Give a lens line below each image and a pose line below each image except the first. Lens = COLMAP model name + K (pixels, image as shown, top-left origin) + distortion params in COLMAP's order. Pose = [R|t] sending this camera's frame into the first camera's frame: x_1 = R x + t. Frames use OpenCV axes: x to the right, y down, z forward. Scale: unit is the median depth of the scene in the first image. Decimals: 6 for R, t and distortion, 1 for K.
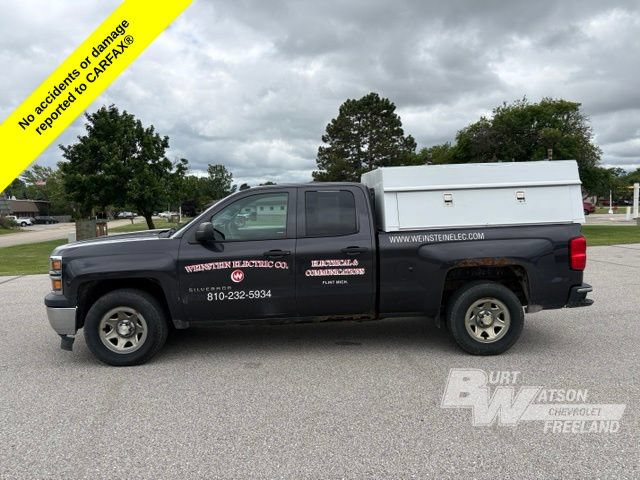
lens RADIAL K [[478.2, 0, 320.0], [0, 478.2, 240.0], [0, 0, 1]] dist [0.037777, -0.006004]
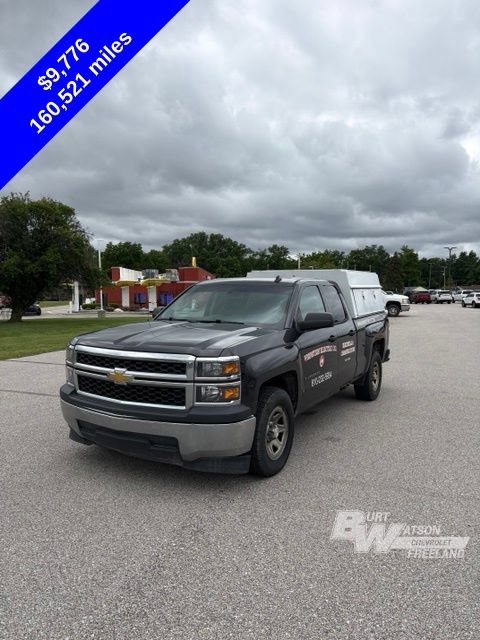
lens RADIAL K [[478.2, 0, 240.0], [0, 478.2, 320.0], [0, 0, 1]] dist [0.037777, -0.006004]
pose [[0.513205, -0.027785, 0.857816, -1.145584], [0.052455, 0.998623, 0.000964, -0.028193], [-0.856661, 0.044502, 0.513956, 0.561582]]
